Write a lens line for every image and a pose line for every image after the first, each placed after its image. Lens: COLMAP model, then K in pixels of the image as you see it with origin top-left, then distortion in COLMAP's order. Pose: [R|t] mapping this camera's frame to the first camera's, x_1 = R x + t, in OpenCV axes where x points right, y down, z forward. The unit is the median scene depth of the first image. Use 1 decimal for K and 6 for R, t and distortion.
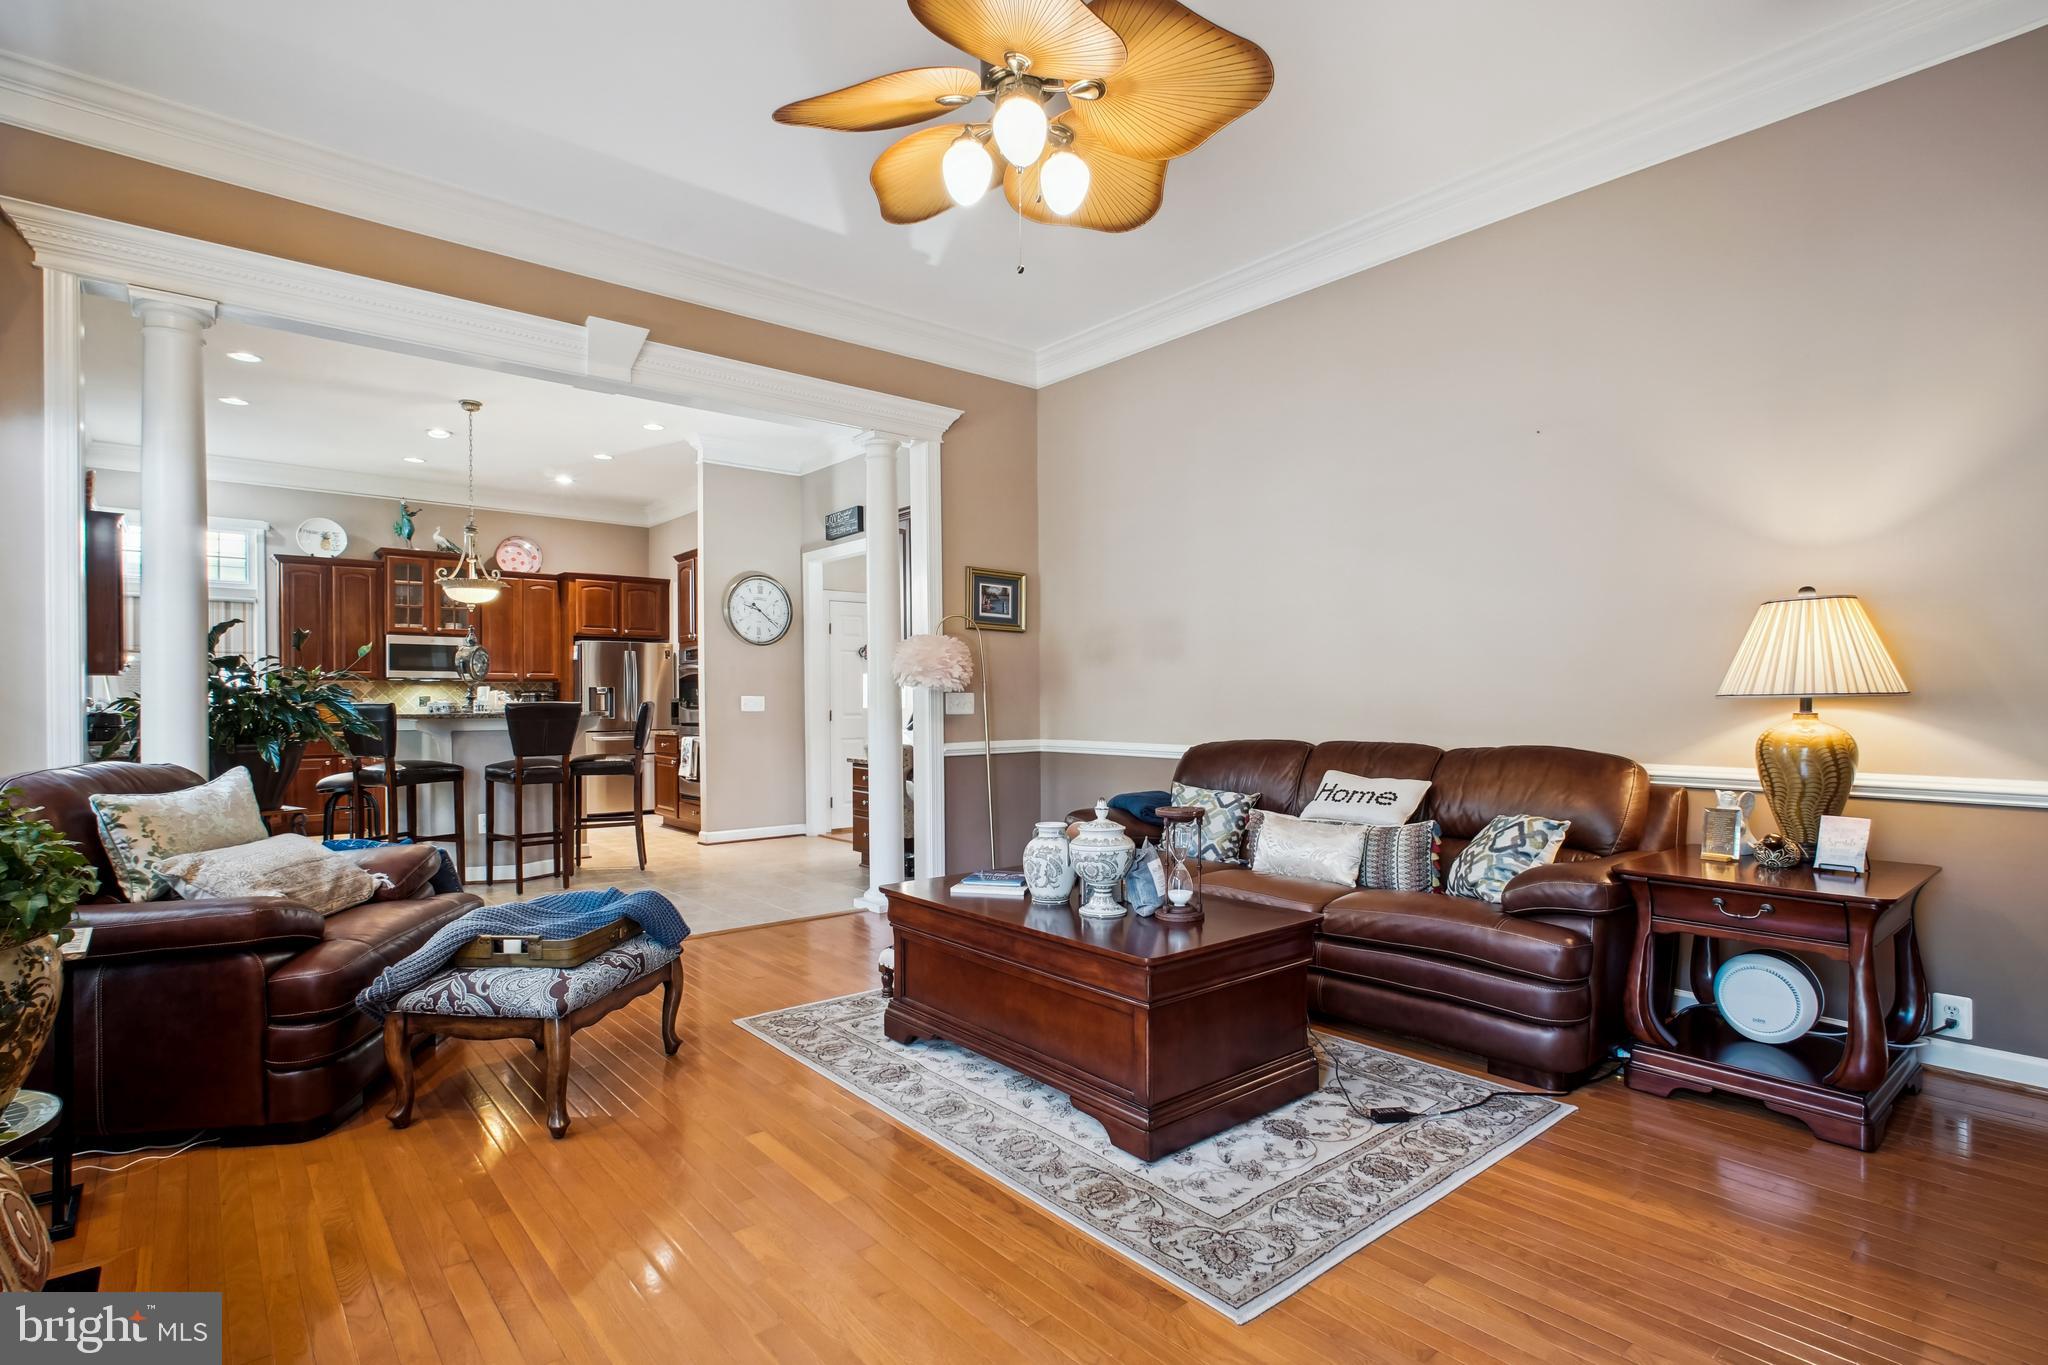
lens RADIAL K [[998.2, 0, 1033.8], [0, 998.2, 702.9], [0, 0, 1]] dist [-0.000416, 0.000450]
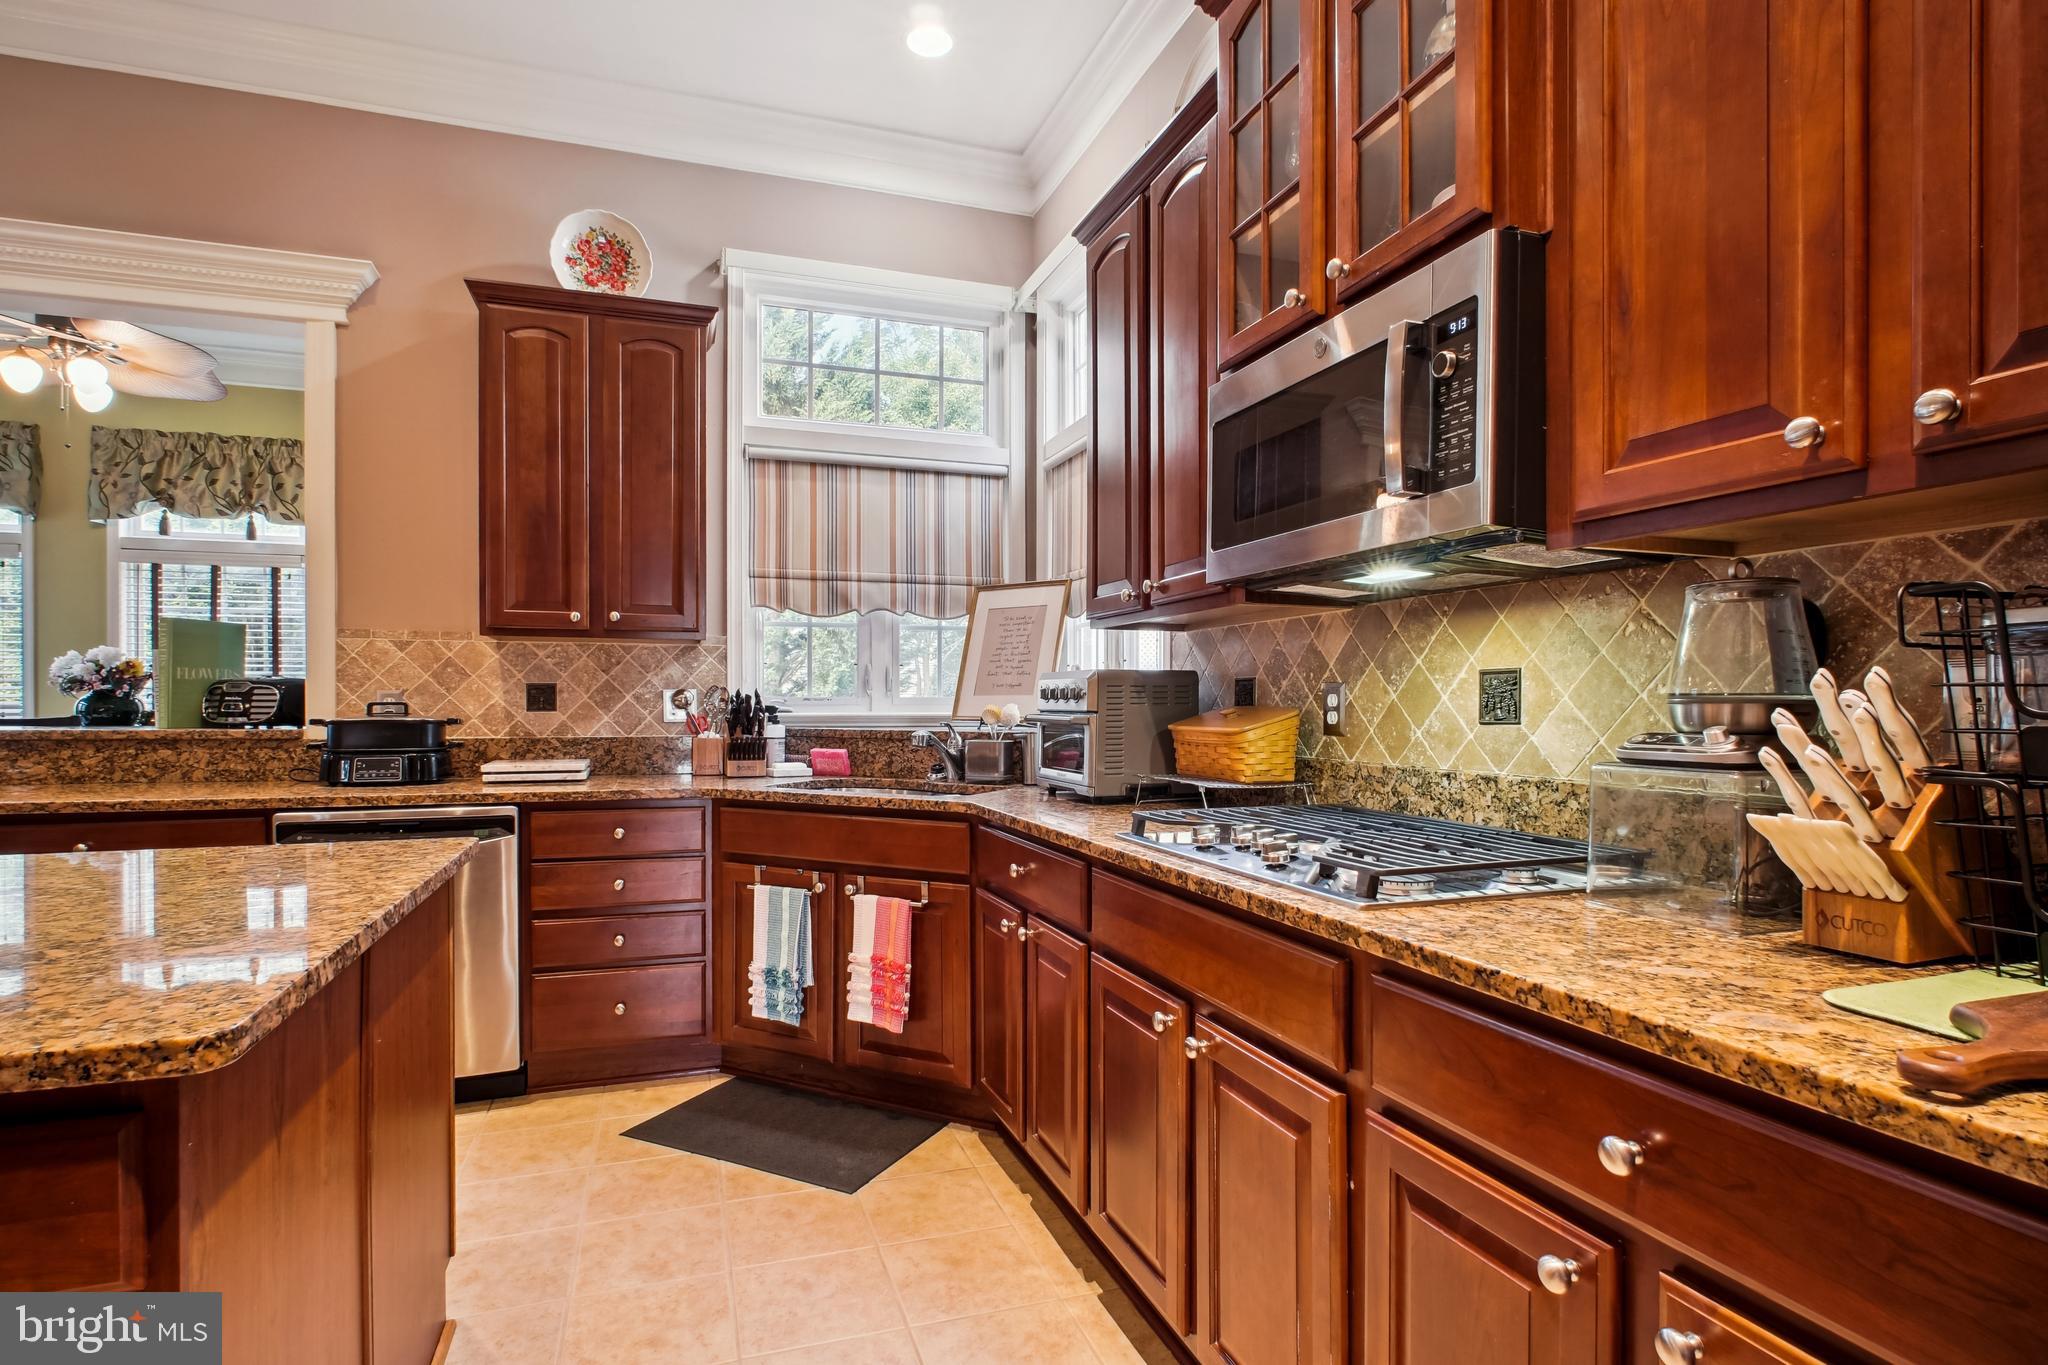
lens RADIAL K [[1041.2, 0, 1003.4], [0, 1041.2, 704.6], [0, 0, 1]] dist [0.003941, 0.001307]
pose [[-0.367153, 0.001704, -0.930159, -0.416704], [-0.002266, 0.999994, 0.002726, -0.000821], [0.930158, 0.003109, -0.367147, 1.023369]]
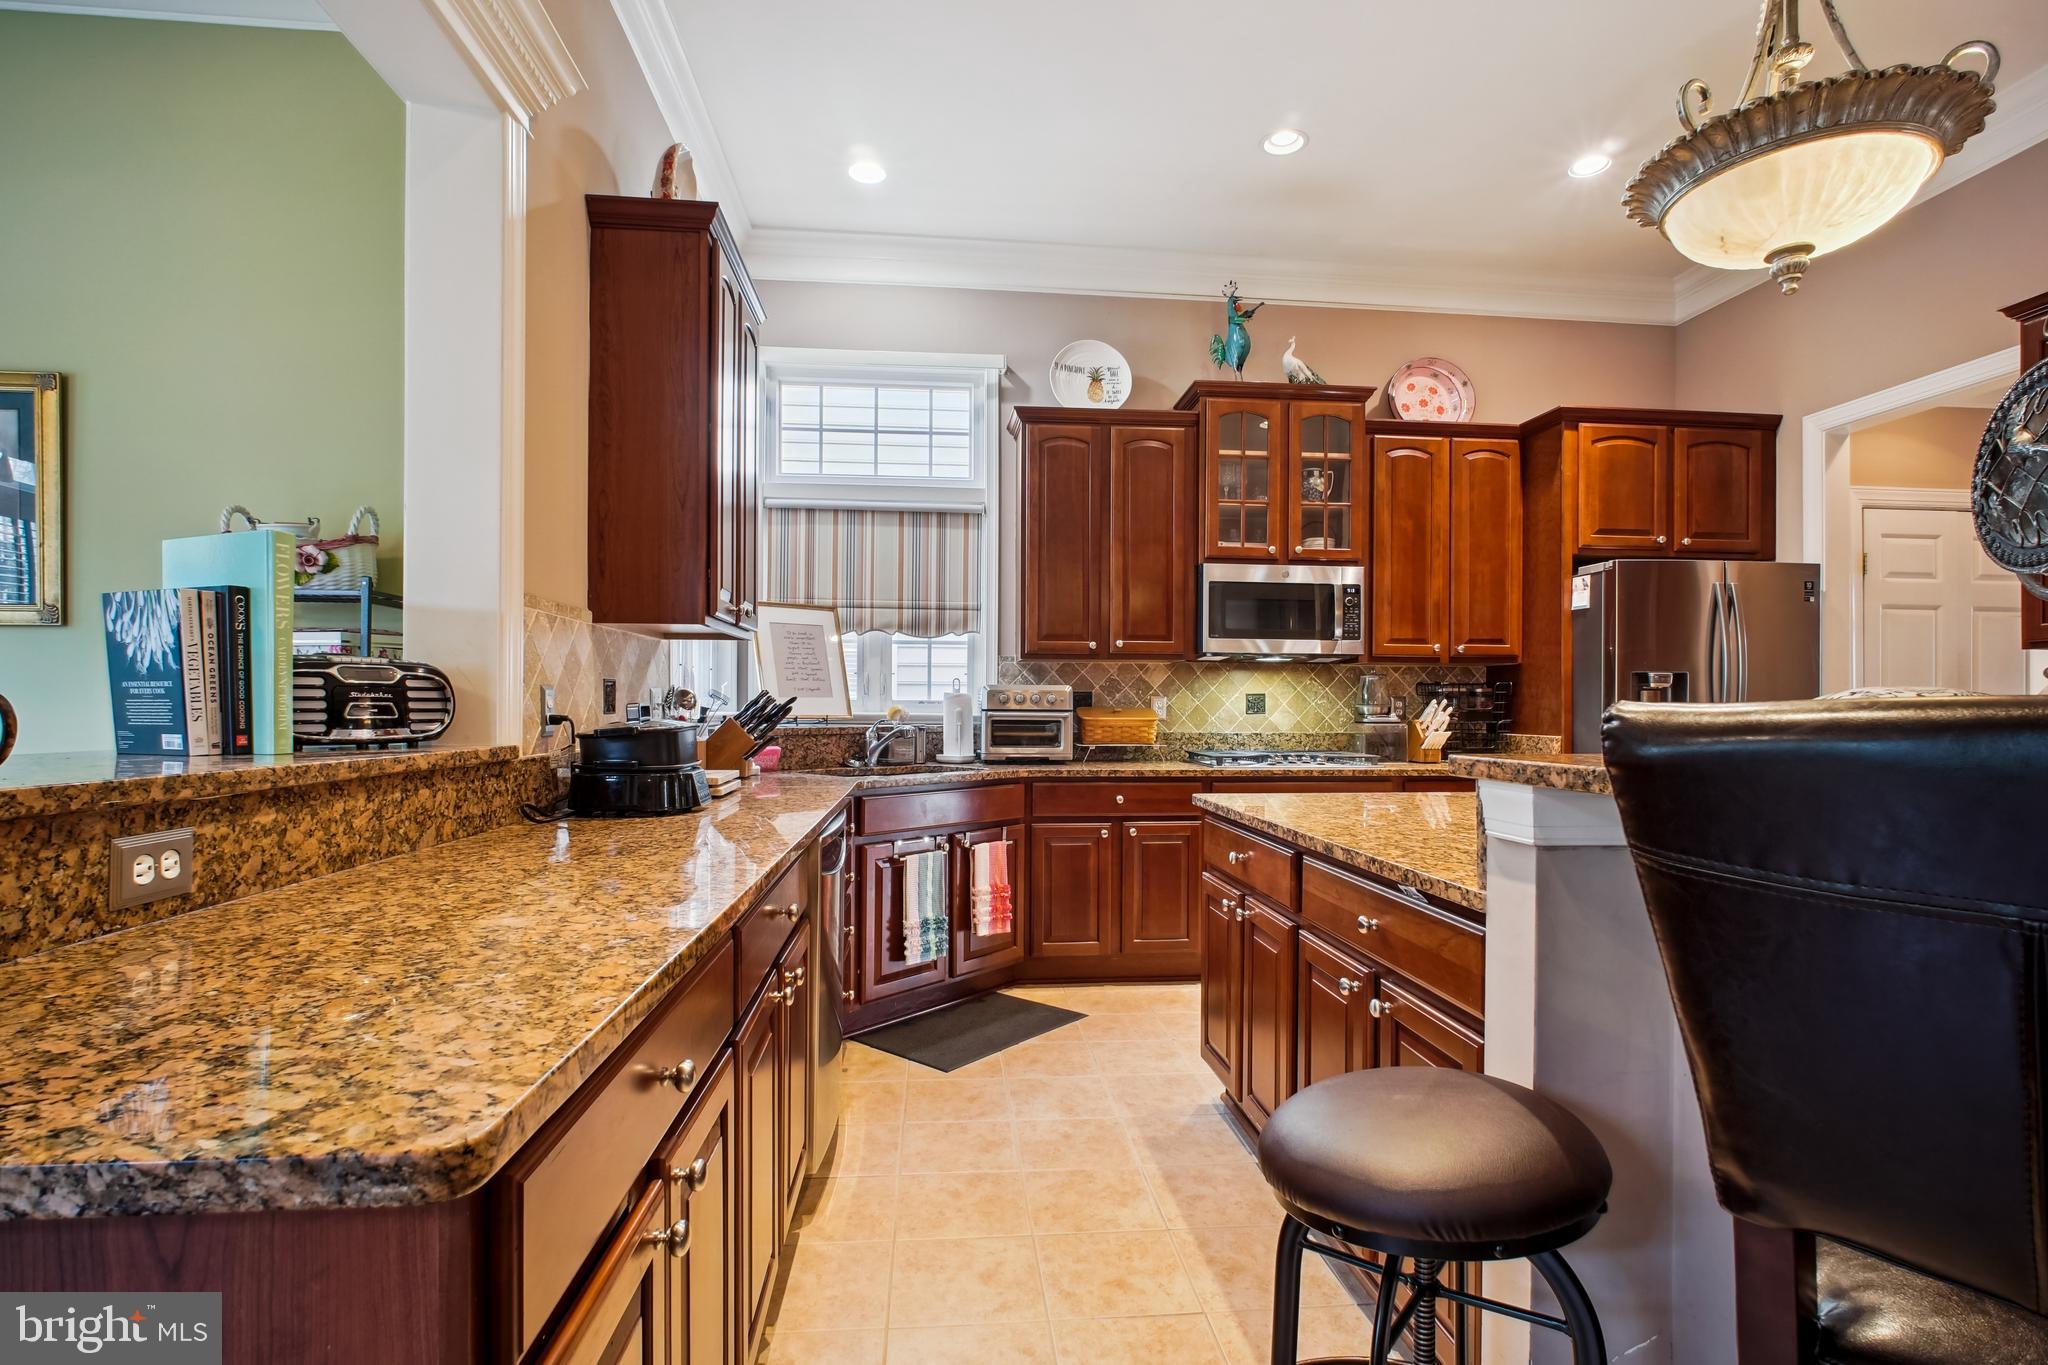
lens RADIAL K [[998.2, 0, 1033.8], [0, 998.2, 702.9], [0, 0, 1]] dist [-0.000416, 0.000450]
pose [[0.827672, 0.004110, -0.561197, -0.441557], [-0.006836, 0.999973, -0.002760, -0.000230], [0.561170, 0.006121, 0.827678, 0.552927]]
